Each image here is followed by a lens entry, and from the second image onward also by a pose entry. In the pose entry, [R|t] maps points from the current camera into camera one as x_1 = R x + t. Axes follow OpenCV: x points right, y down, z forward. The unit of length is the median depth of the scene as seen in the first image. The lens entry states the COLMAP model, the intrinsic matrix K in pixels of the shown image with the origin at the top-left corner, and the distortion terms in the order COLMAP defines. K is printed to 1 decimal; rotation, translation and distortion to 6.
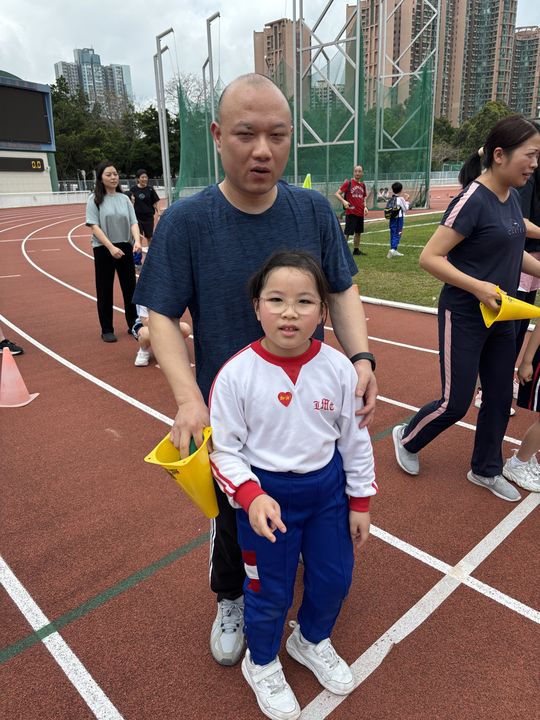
lens RADIAL K [[540.6, 0, 271.6], [0, 540.6, 365.1], [0, 0, 1]] dist [0.071581, -0.089440]
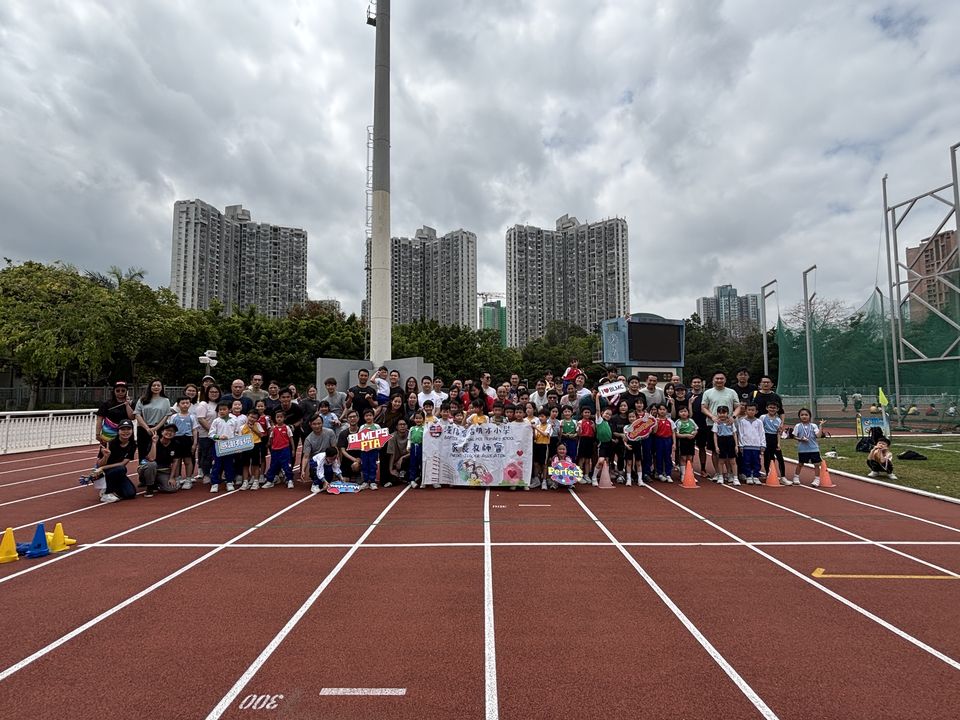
lens RADIAL K [[479.5, 0, 478.0], [0, 479.5, 367.8], [0, 0, 1]] dist [0.034767, -0.052078]
pose [[0.720578, -0.016648, -0.693174, 0.037176], [-0.232987, 0.935770, -0.264672, 0.018799], [0.653058, 0.352217, 0.670416, -0.060492]]
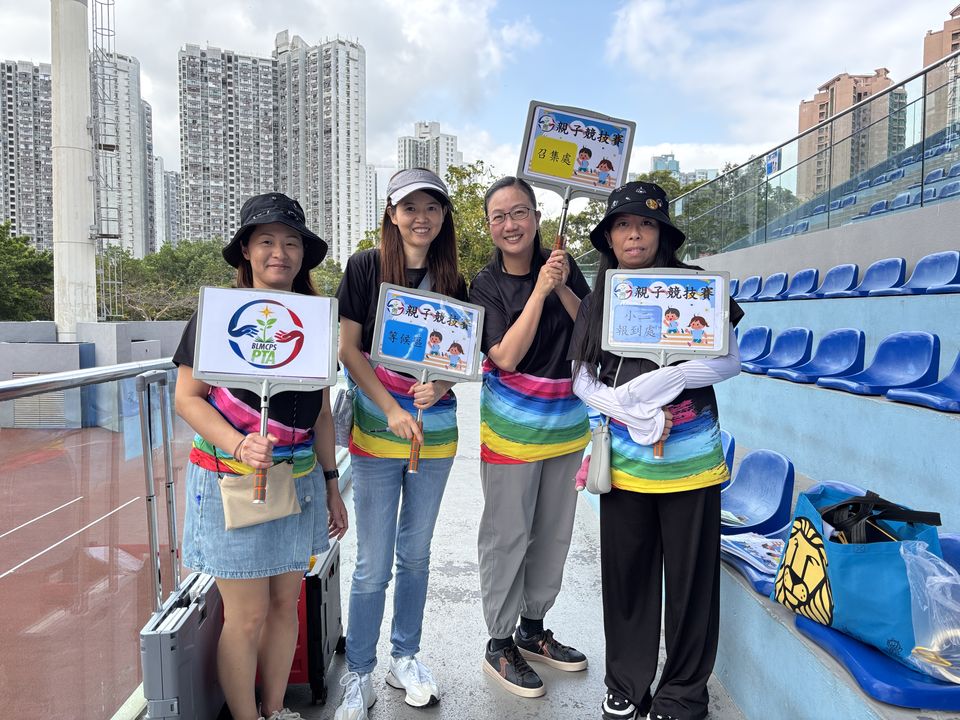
lens RADIAL K [[723.7, 0, 480.0], [0, 723.7, 360.0], [0, 0, 1]] dist [0.047172, -0.060152]
pose [[0.757300, 0.070078, -0.649297, 1.578171], [-0.231581, 0.958434, -0.166658, -0.564832], [0.610629, 0.276575, 0.742050, 1.381714]]
